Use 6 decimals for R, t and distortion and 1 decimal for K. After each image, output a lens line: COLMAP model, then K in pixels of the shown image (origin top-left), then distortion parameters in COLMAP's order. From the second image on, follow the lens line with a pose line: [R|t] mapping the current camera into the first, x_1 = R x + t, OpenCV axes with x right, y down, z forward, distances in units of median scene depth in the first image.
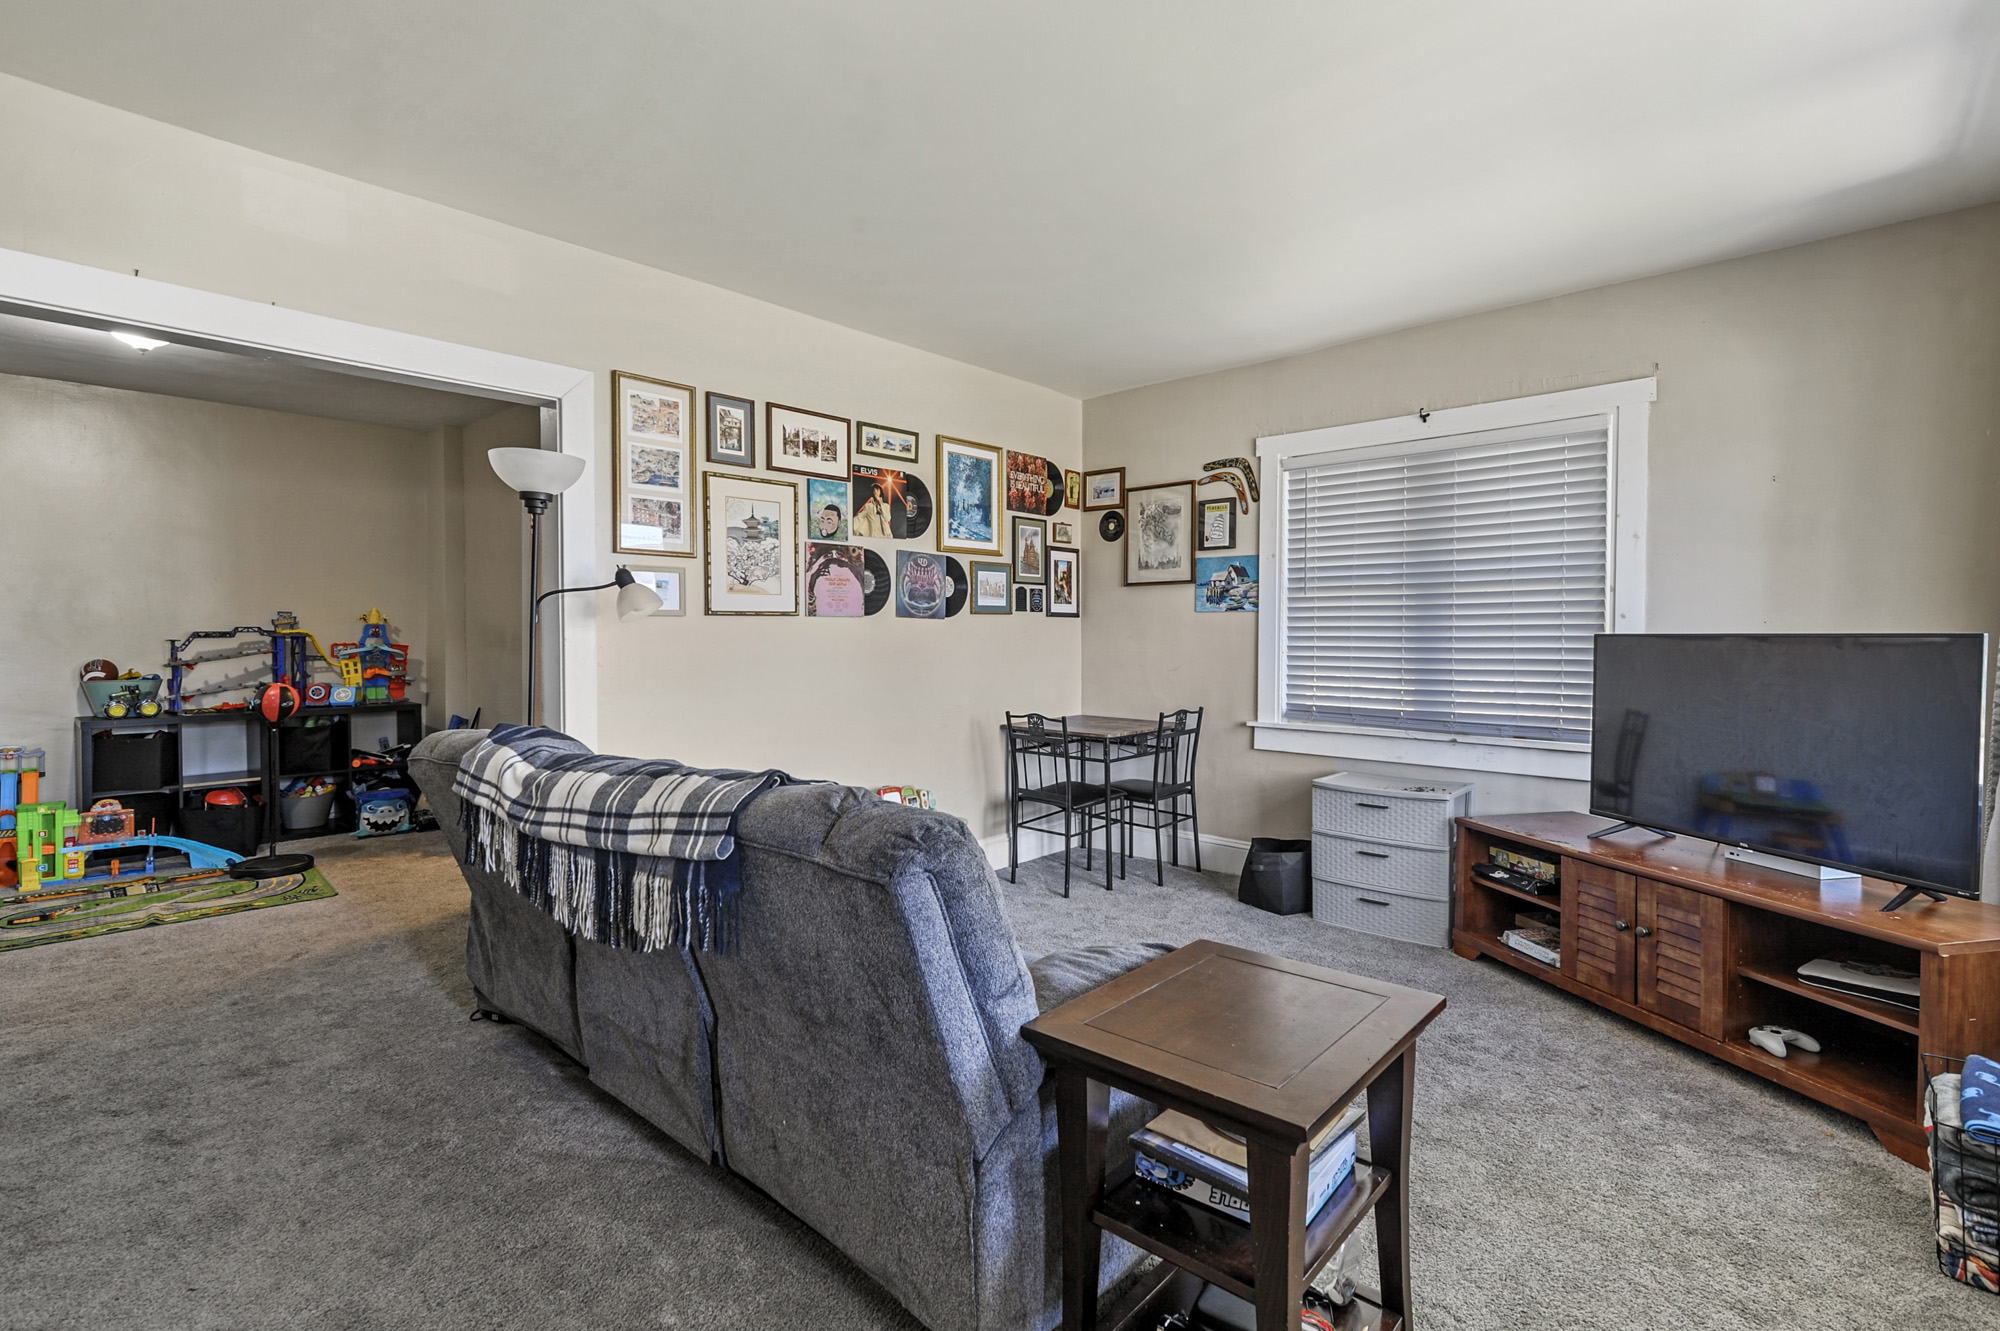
lens RADIAL K [[924.1, 0, 997.5], [0, 924.1, 654.2], [0, 0, 1]] dist [-0.000659, 0.000174]
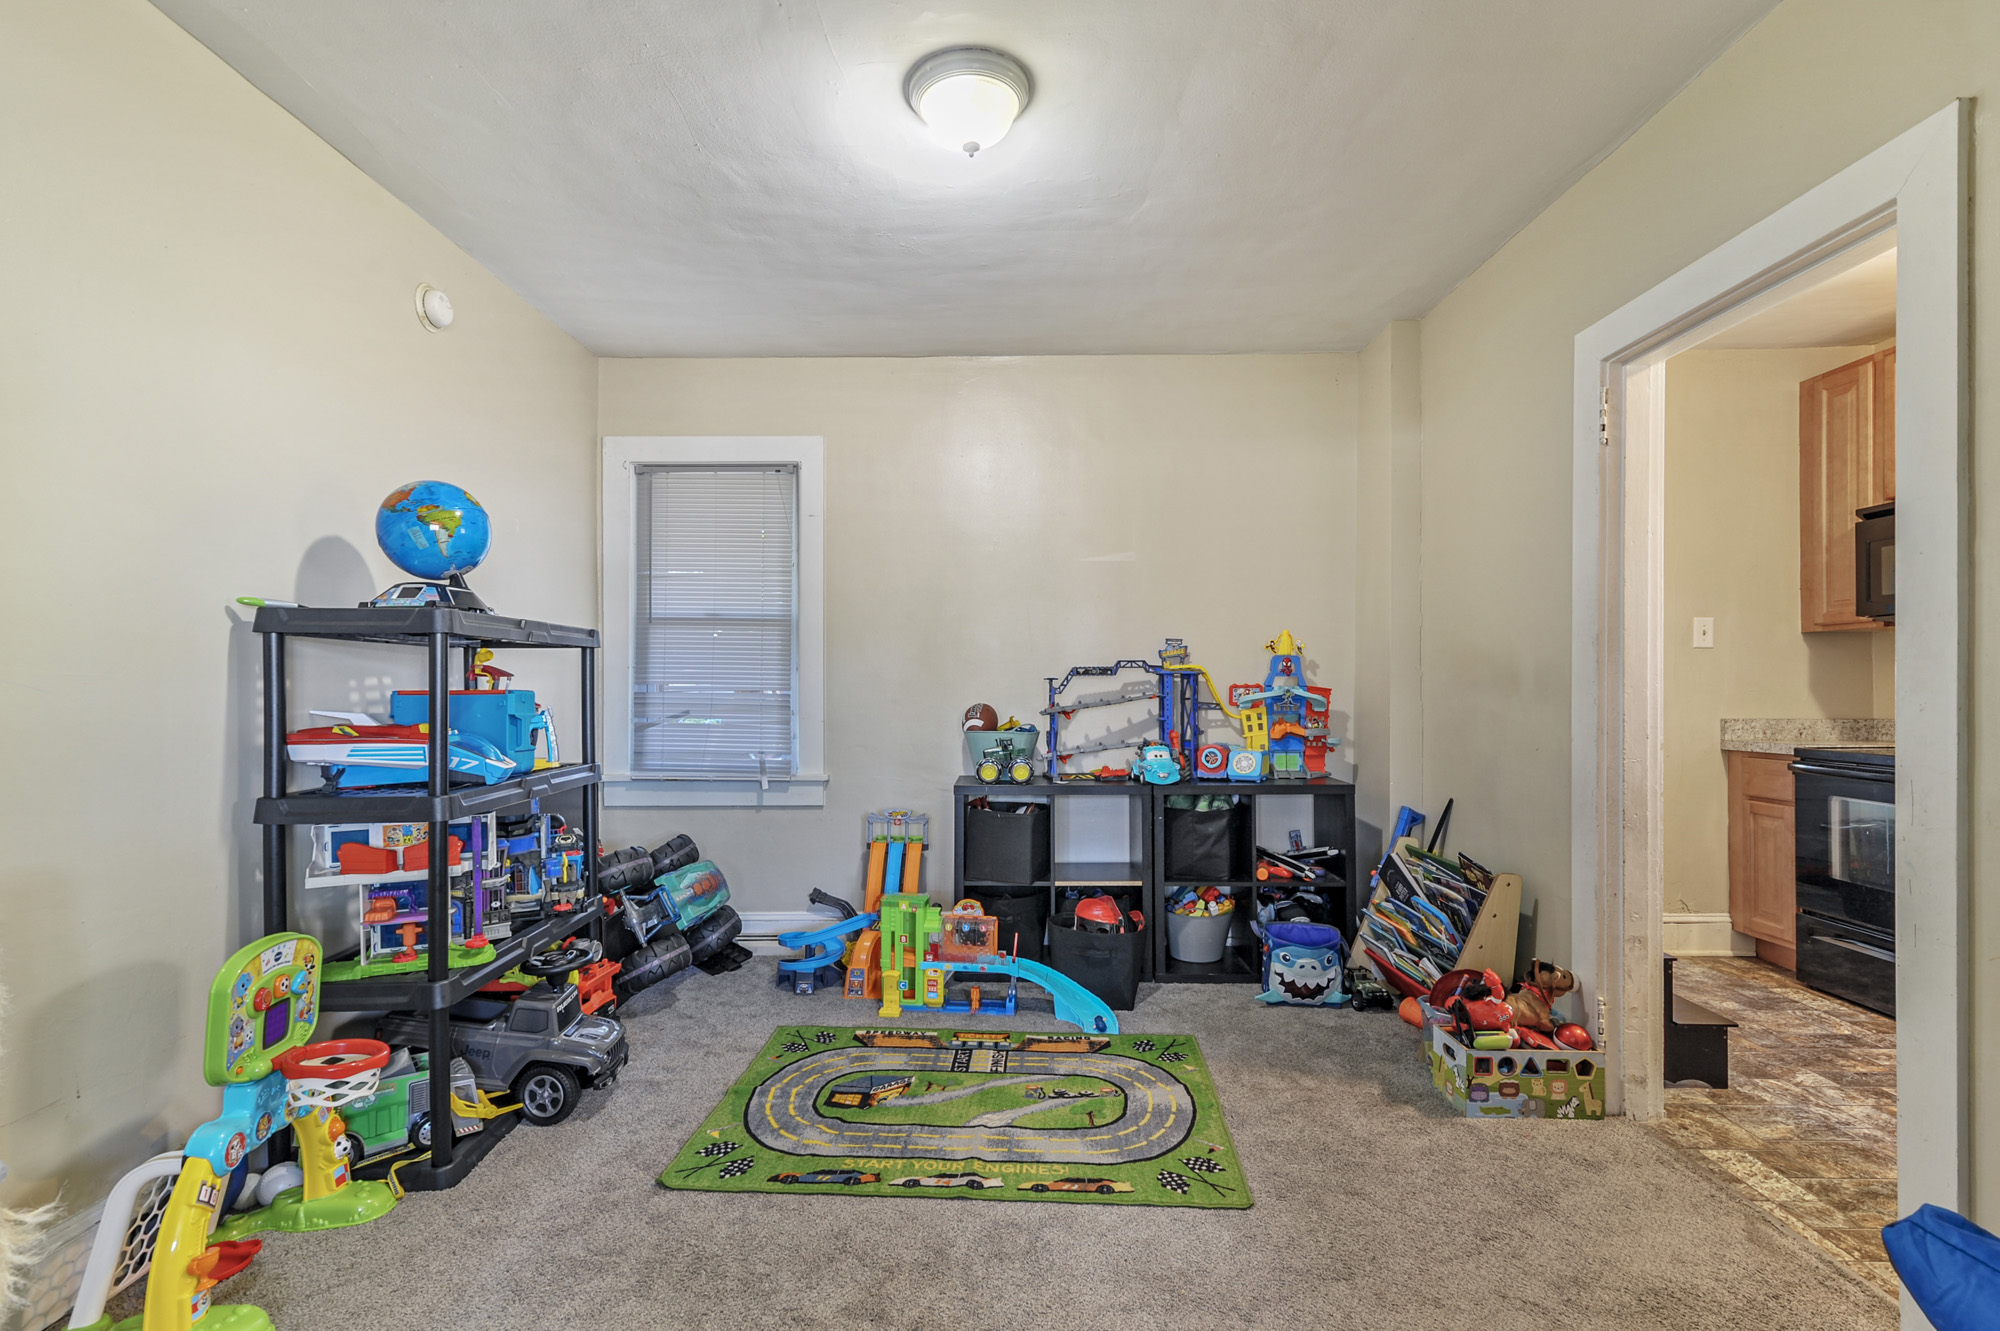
lens RADIAL K [[924.1, 0, 996.9], [0, 924.1, 673.4], [0, 0, 1]] dist [-0.000659, 0.000174]
pose [[0.660316, -0.014248, -0.750853, -0.346724], [-0.016186, 0.999318, -0.033197, 0.005429], [0.750814, 0.034074, 0.659634, 0.454106]]
